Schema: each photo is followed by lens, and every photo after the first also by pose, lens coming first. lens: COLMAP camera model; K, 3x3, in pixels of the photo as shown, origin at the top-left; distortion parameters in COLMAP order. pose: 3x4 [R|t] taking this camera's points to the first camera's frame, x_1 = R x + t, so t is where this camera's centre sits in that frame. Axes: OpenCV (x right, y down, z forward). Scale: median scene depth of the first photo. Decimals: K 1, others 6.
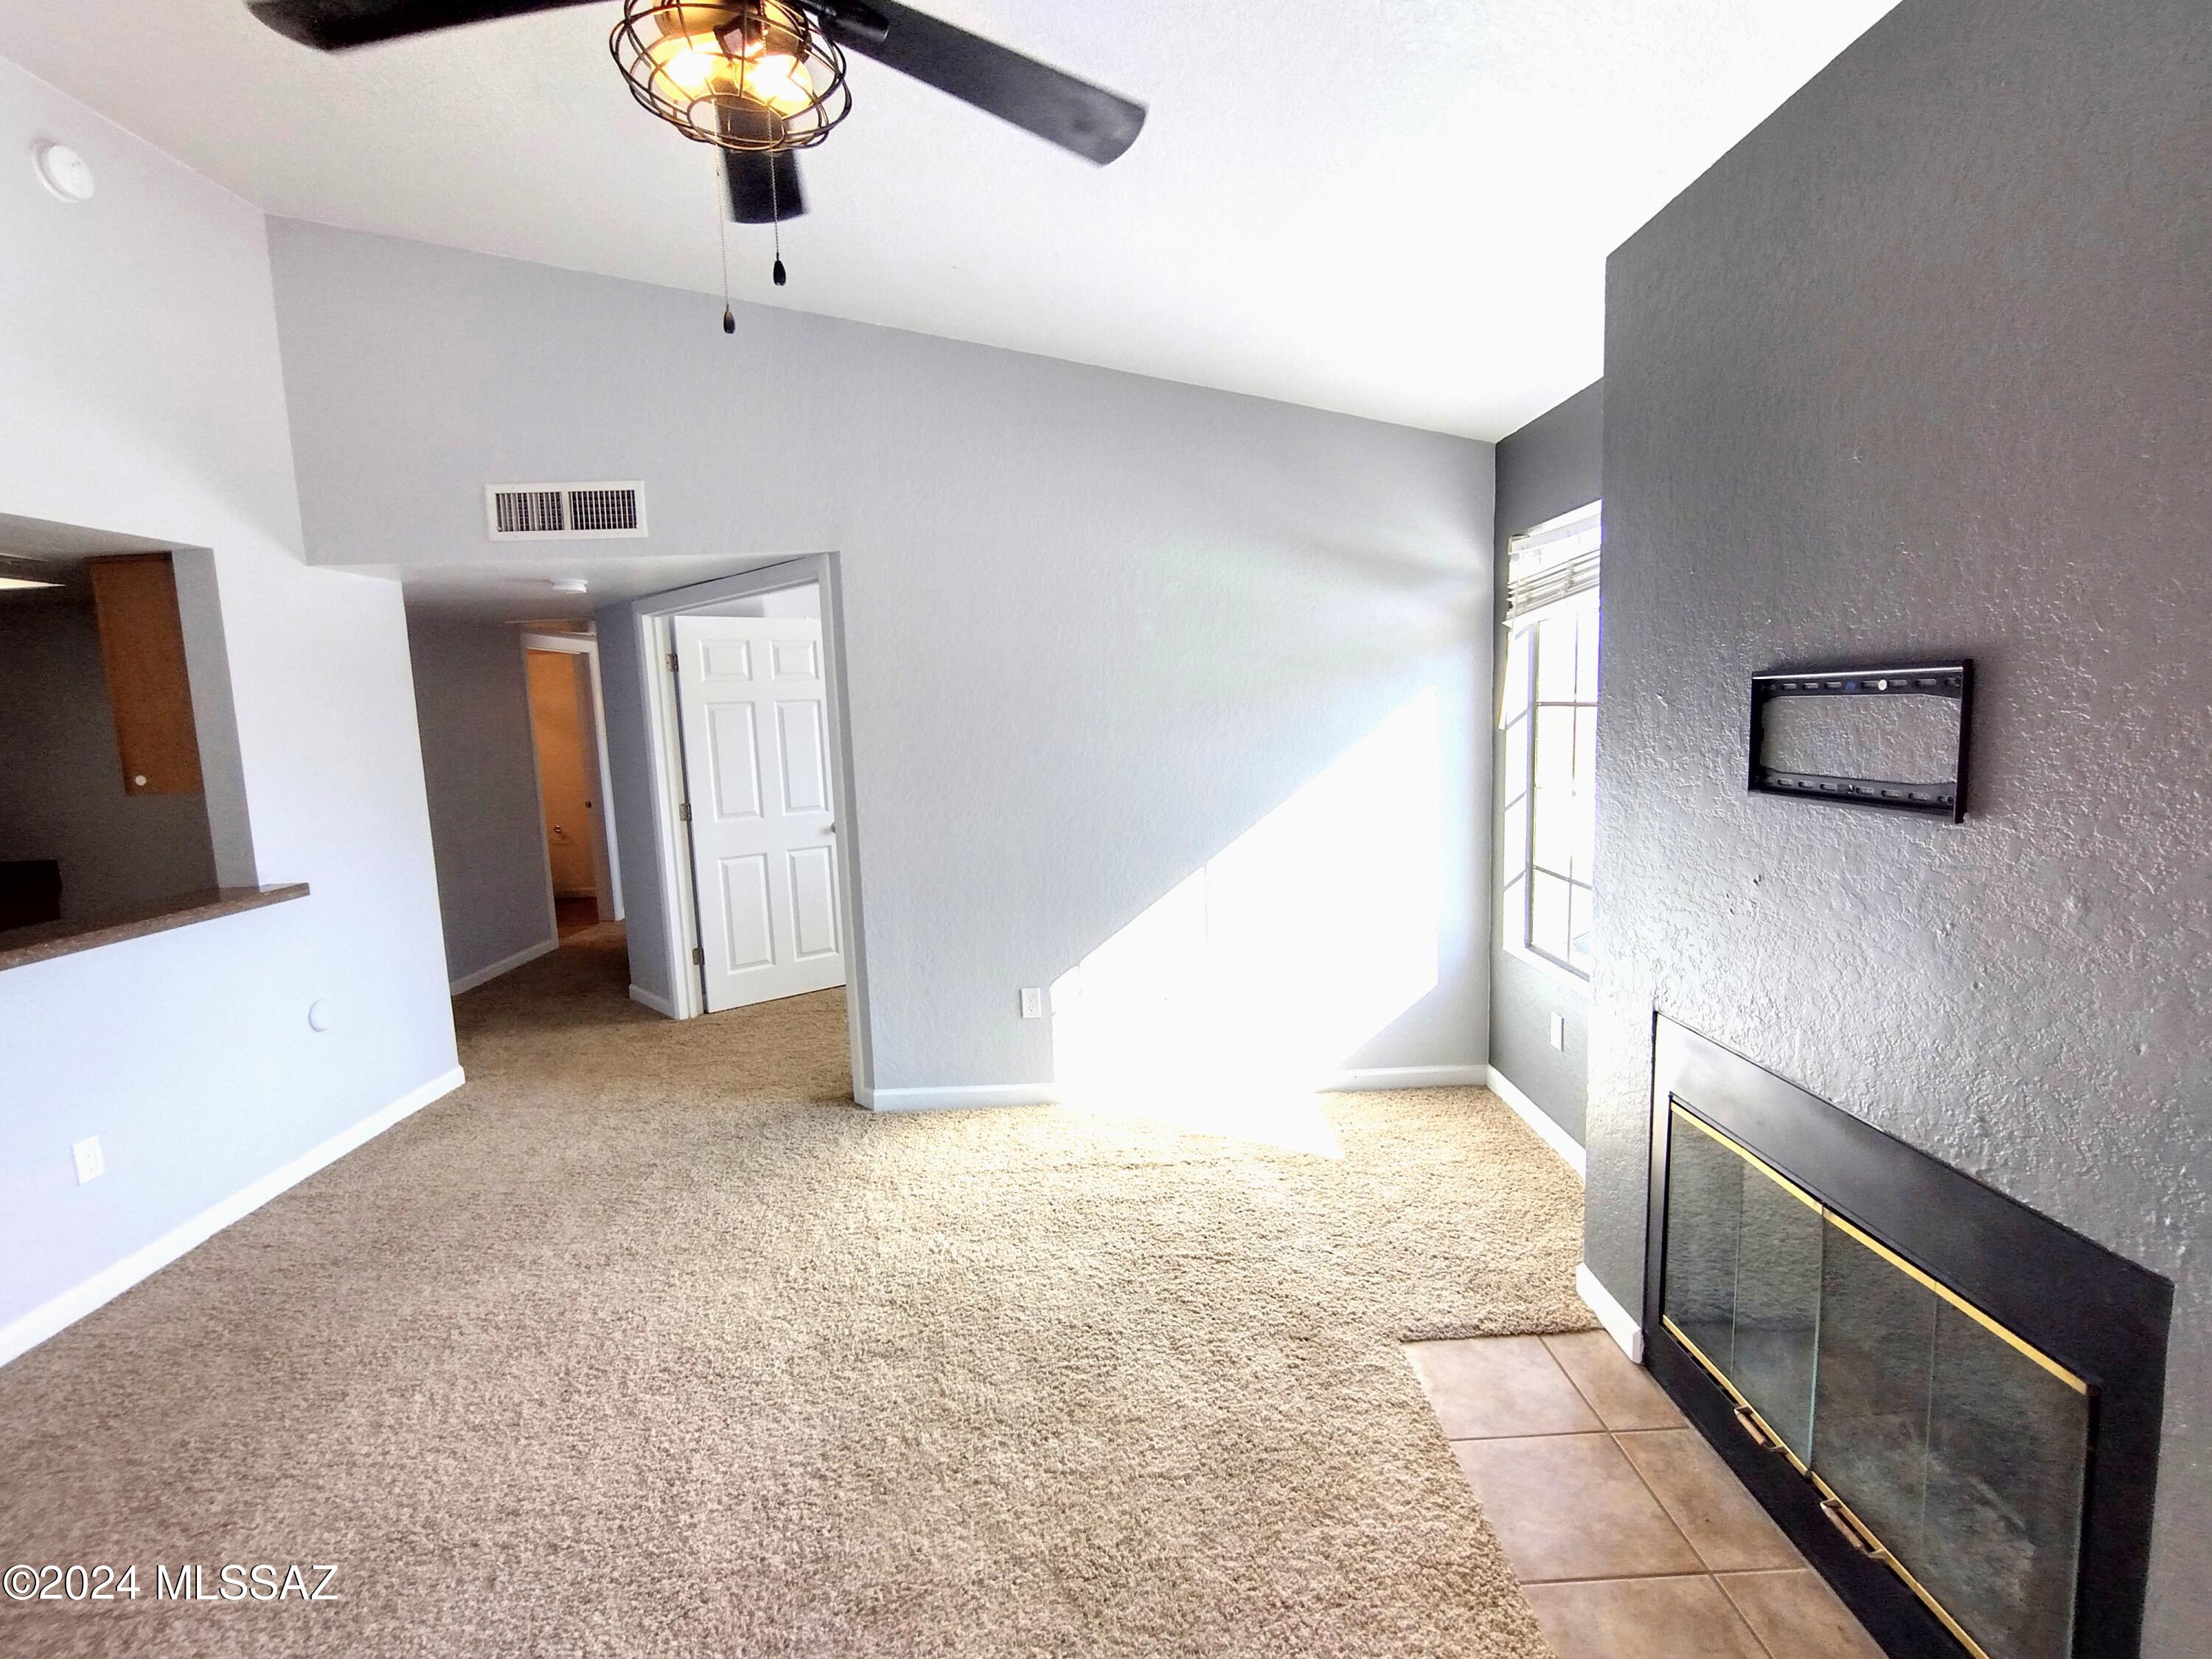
lens RADIAL K [[1006.6, 0, 1109.5], [0, 1006.6, 826.8], [0, 0, 1]] dist [-0.003225, 0.000198]
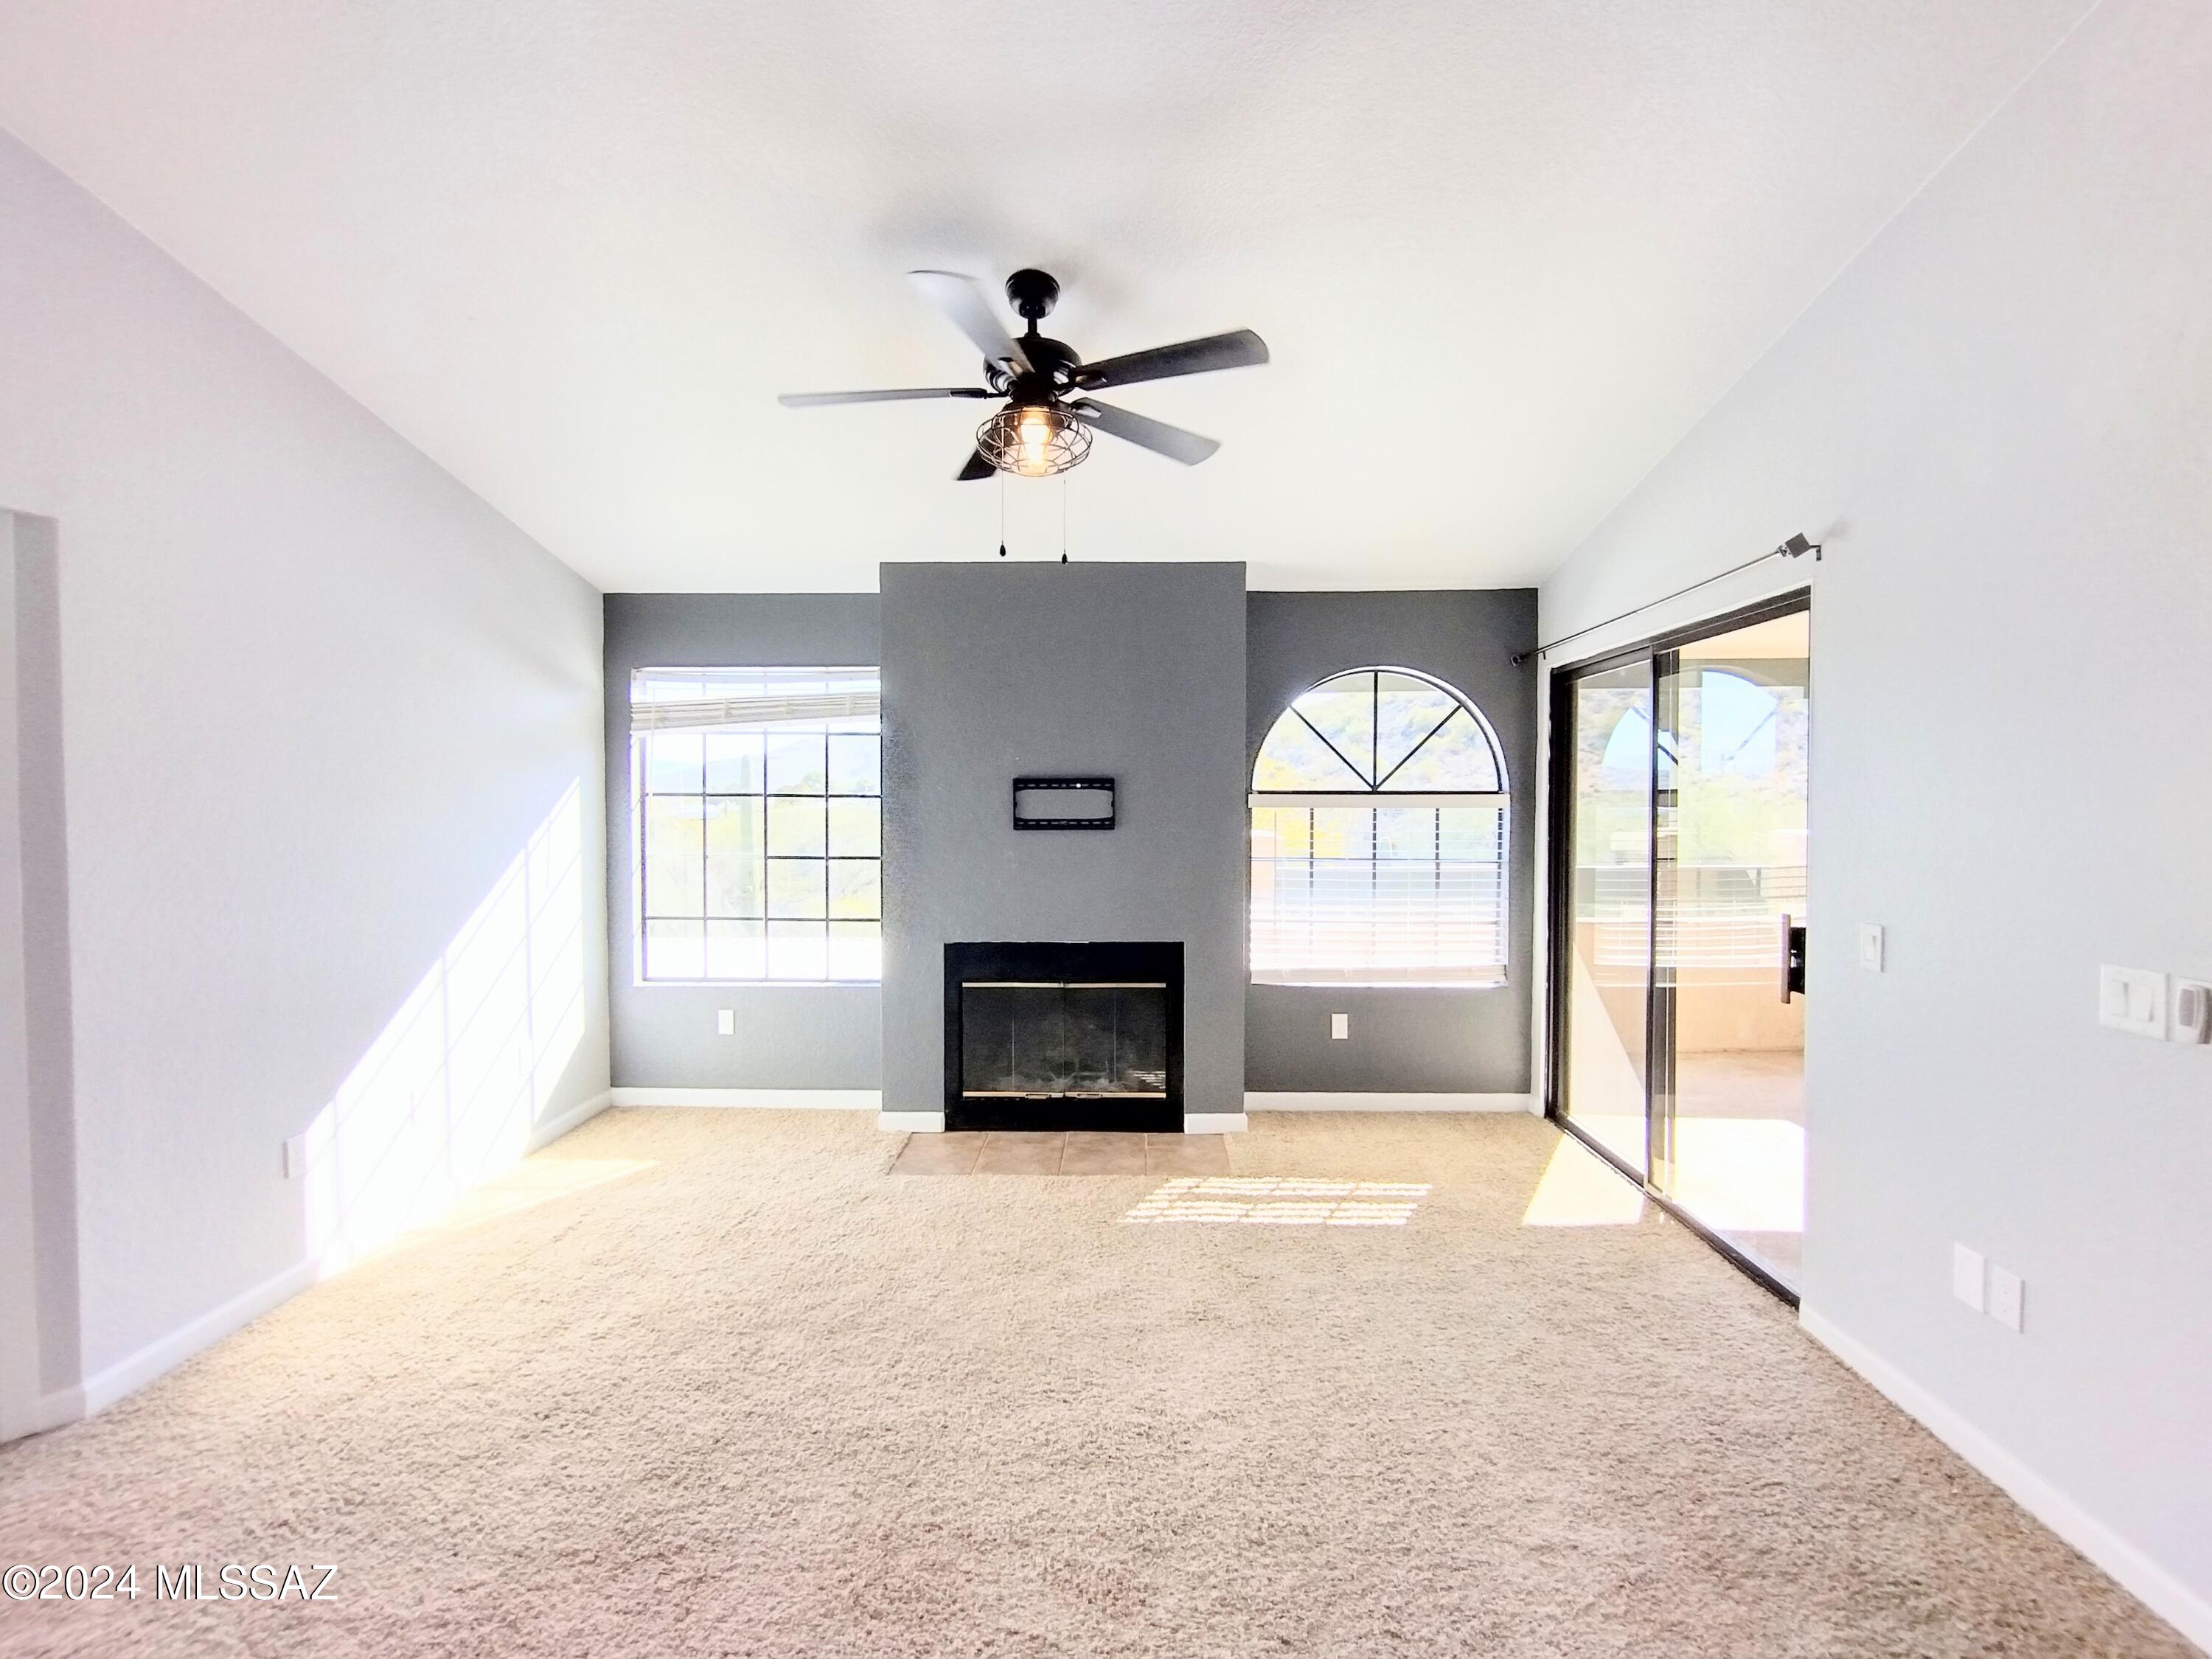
lens RADIAL K [[1006.6, 0, 1109.5], [0, 1006.6, 826.8], [0, 0, 1]] dist [-0.003225, 0.000198]
pose [[0.047498, 0.001554, 0.998870, -1.314617], [0.120335, 0.992707, -0.007266, 0.006302], [-0.991596, 0.120544, 0.046964, 0.492734]]
